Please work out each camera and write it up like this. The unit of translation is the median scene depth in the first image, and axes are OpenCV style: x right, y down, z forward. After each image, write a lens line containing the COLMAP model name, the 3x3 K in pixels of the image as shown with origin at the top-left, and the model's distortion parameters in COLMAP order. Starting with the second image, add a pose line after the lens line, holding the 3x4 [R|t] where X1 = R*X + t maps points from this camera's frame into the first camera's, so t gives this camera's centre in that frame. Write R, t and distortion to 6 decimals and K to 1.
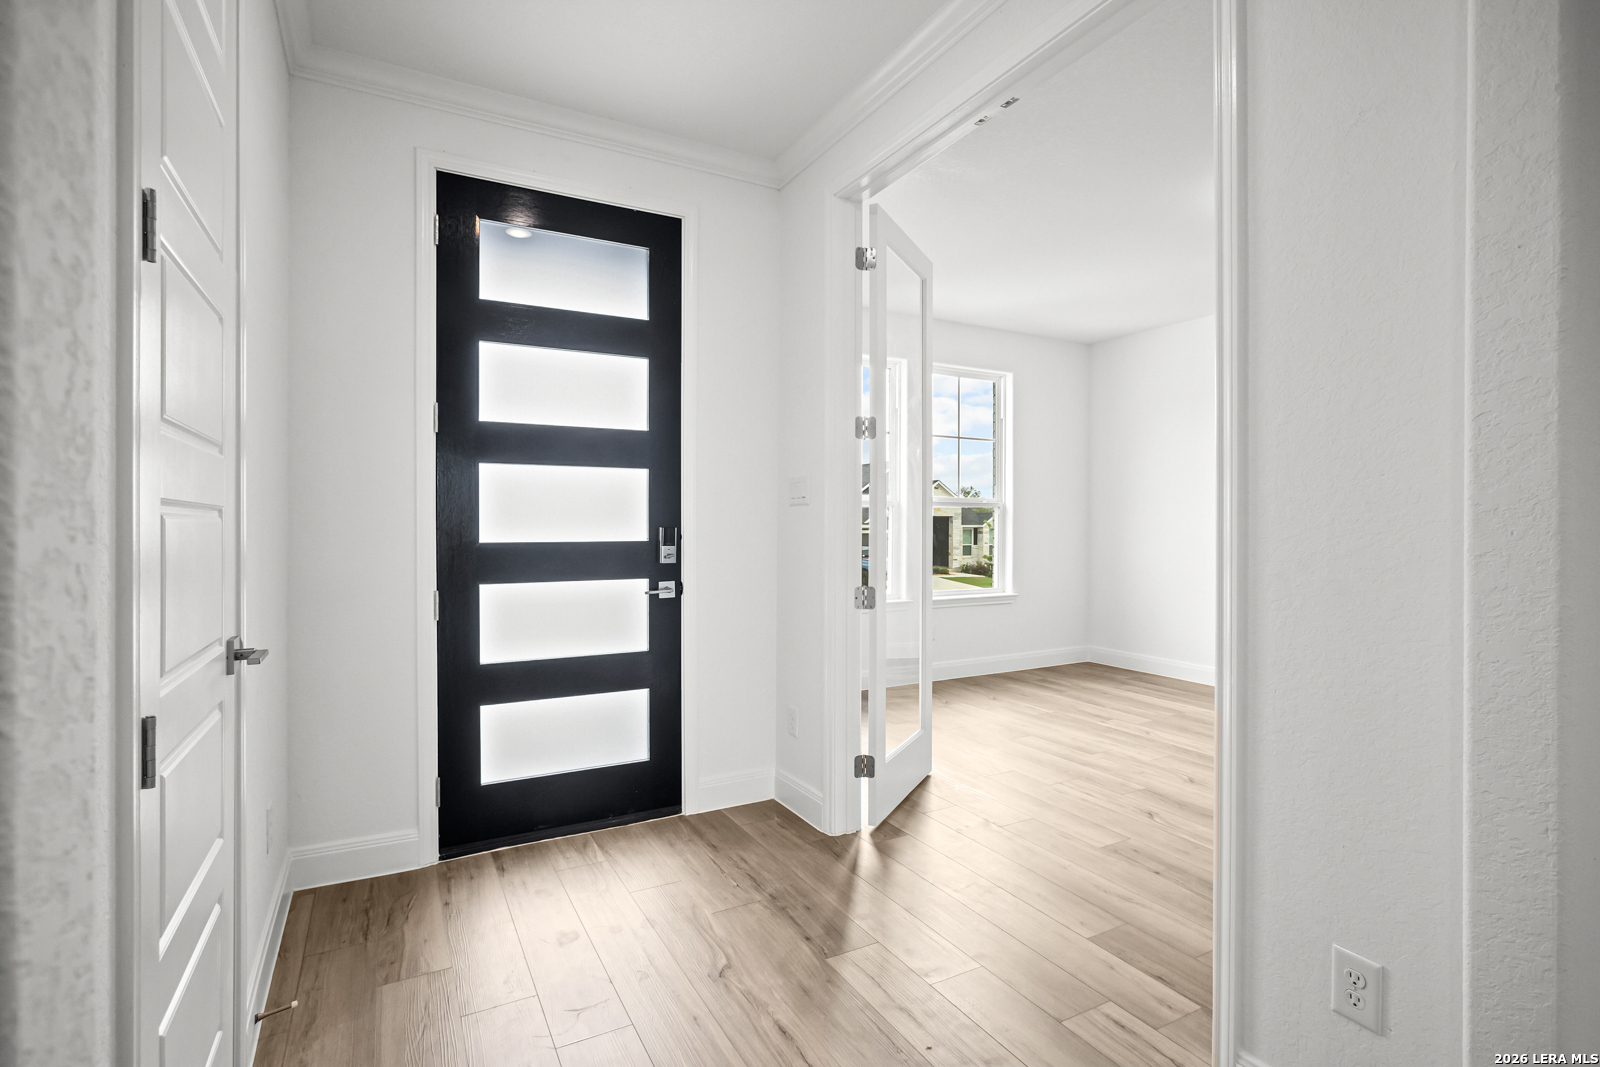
lens RADIAL K [[754.1, 0, 797.9], [0, 754.1, 534.2], [0, 0, 1]] dist [0.003123, 0.000399]
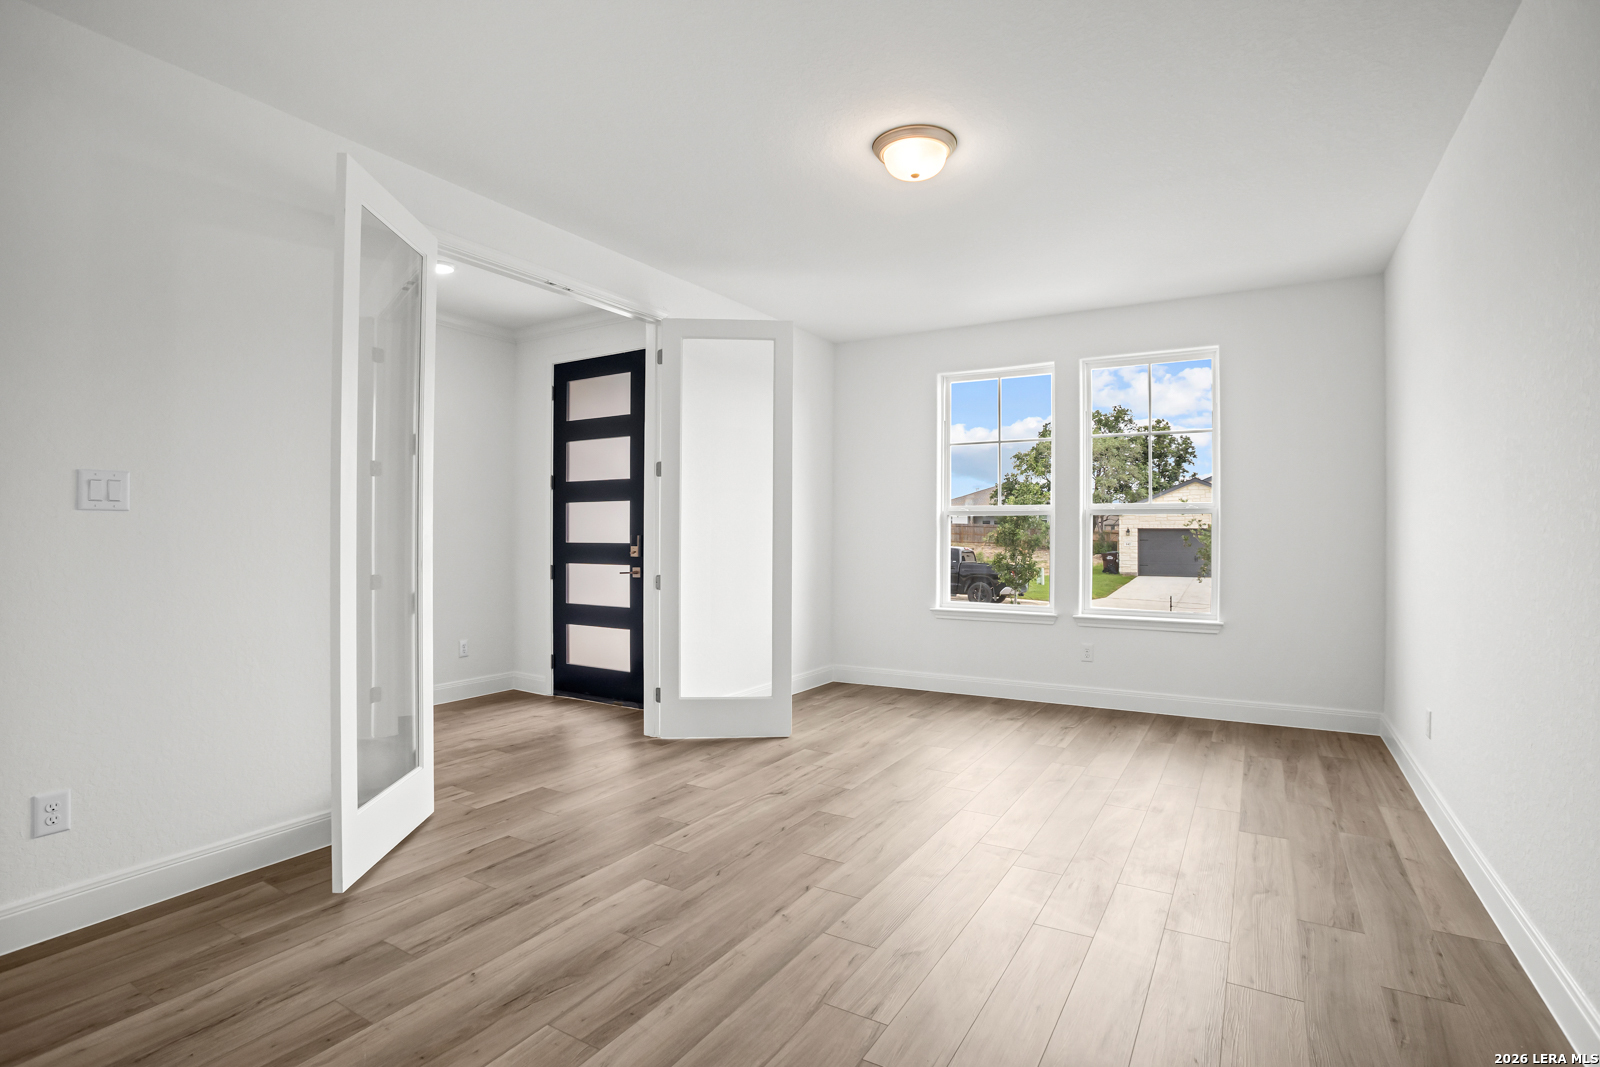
lens RADIAL K [[754.1, 0, 788.6], [0, 754.1, 527.1], [0, 0, 1]] dist [0.003123, 0.000399]
pose [[0.507644, -0.002204, -0.861564, 1.470738], [-0.005542, 0.999968, -0.005824, -0.019415], [0.861549, 0.007732, 0.507615, 0.446242]]
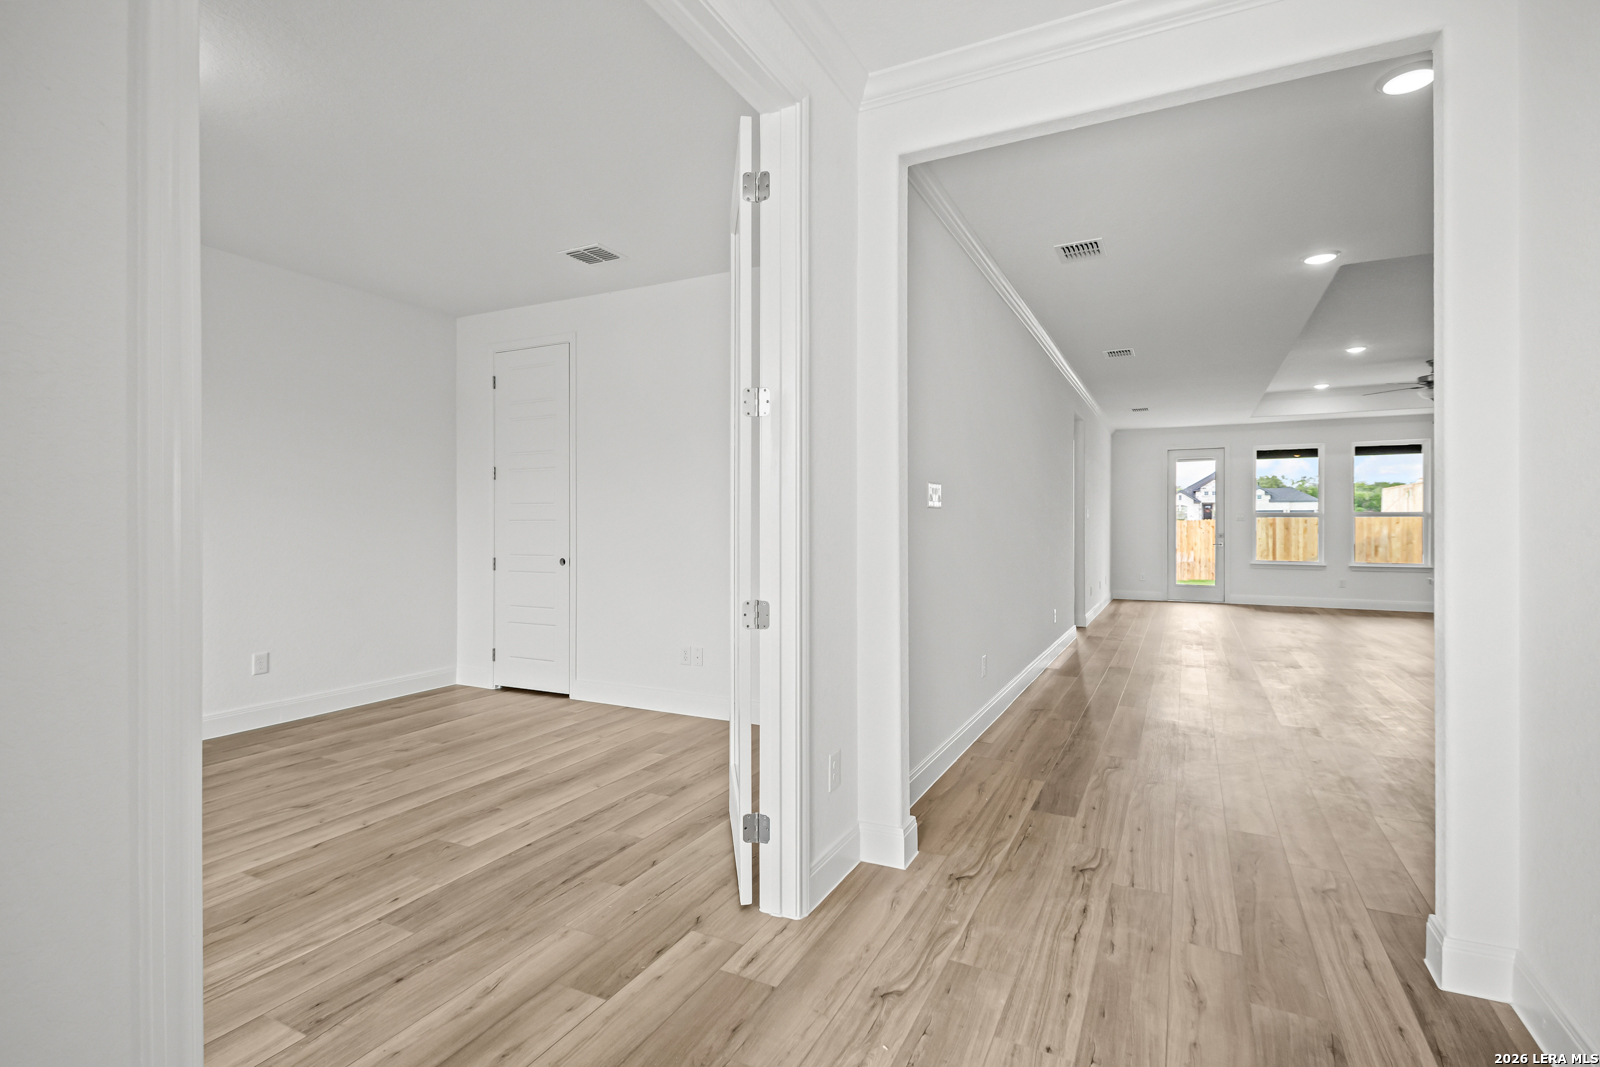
lens RADIAL K [[754.1, 0, 811.1], [0, 754.1, 528.3], [0, 0, 1]] dist [0.003123, 0.000399]
pose [[-0.579357, -0.000816, 0.815073, -0.327836], [0.011063, 0.999900, 0.008864, -0.008377], [-0.814998, 0.014152, -0.579290, 0.928146]]
